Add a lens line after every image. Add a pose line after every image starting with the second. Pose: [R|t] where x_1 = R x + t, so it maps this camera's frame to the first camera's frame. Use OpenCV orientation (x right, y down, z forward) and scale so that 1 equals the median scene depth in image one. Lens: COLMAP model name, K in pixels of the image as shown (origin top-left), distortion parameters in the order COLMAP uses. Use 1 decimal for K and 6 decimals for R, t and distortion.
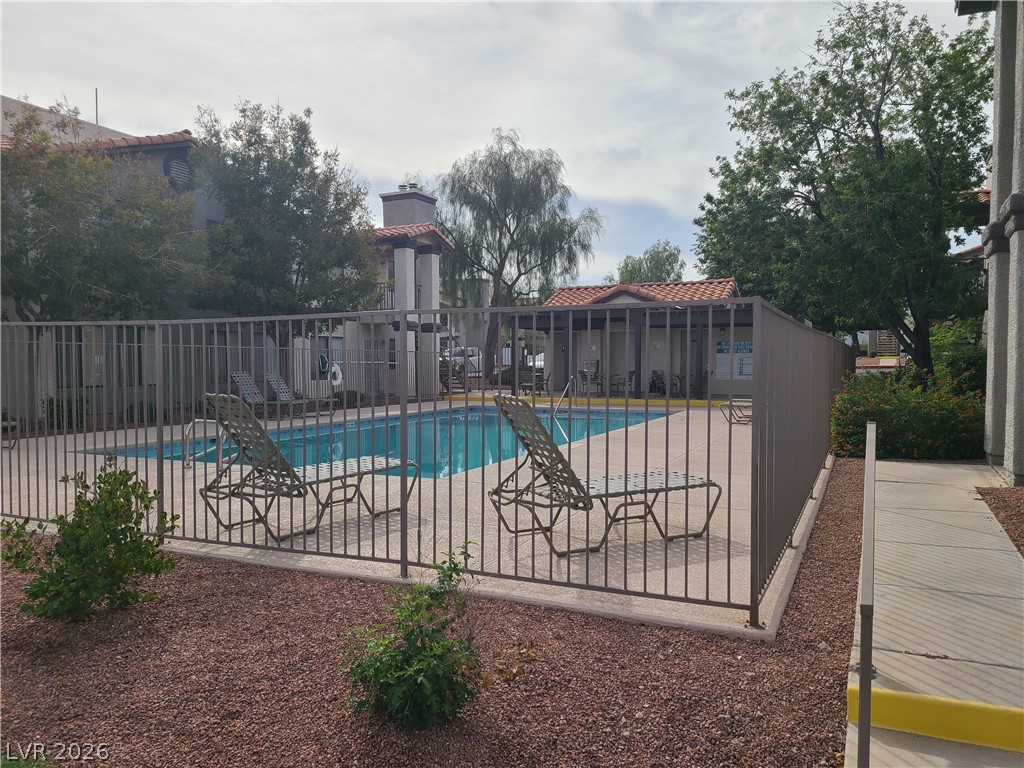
lens RADIAL K [[762.6, 0, 511.8], [0, 762.6, 385.7], [0, 0, 1]] dist [0.061978, -0.052360]
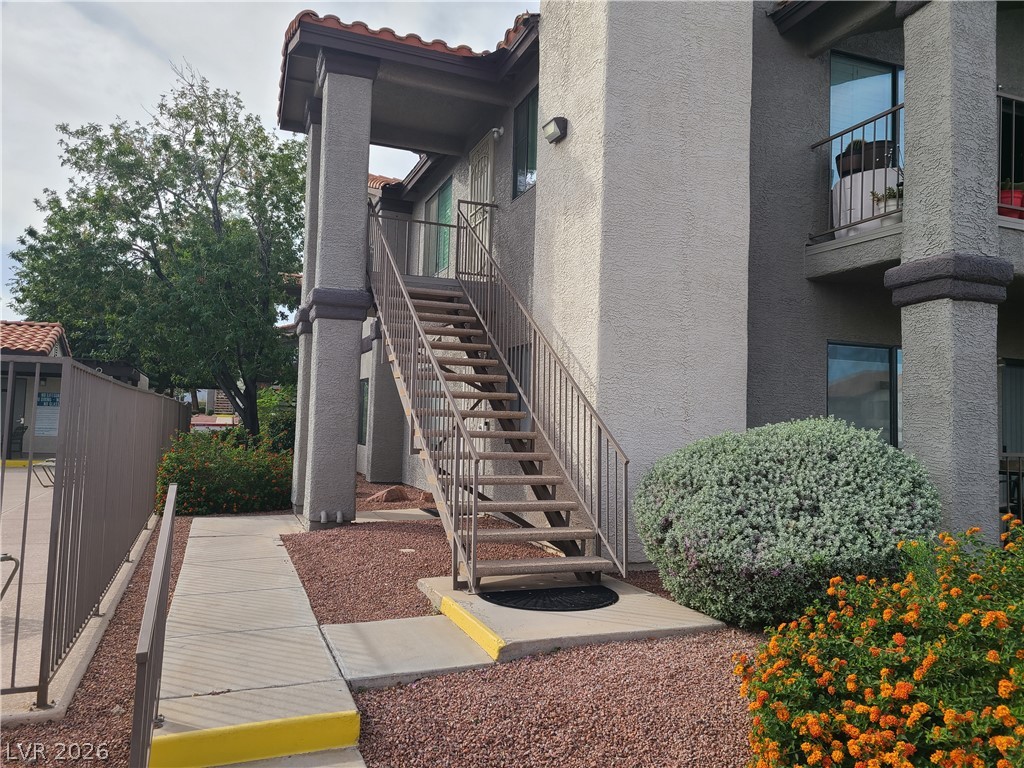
lens RADIAL K [[762.6, 0, 519.7], [0, 762.6, 380.1], [0, 0, 1]] dist [0.061978, -0.052360]
pose [[0.682817, 0.065392, 0.727657, -0.000040], [-0.006227, 0.996471, -0.083706, -0.001807], [-0.730563, 0.052625, 0.680815, -0.019819]]
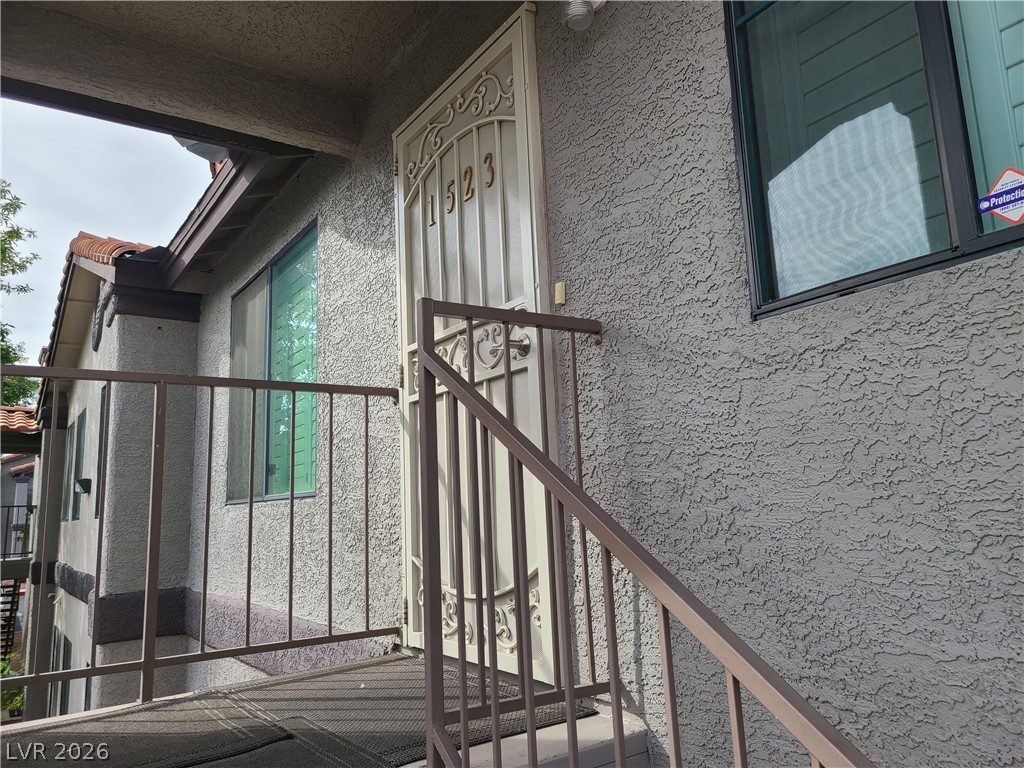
lens RADIAL K [[762.6, 0, 511.4], [0, 762.6, 380.3], [0, 0, 1]] dist [0.061978, -0.052360]
pose [[0.505256, 0.123794, 0.854044, 0.260778], [0.067687, 0.980923, -0.182230, -0.136227], [-0.860311, 0.149881, 0.487239, 0.297241]]
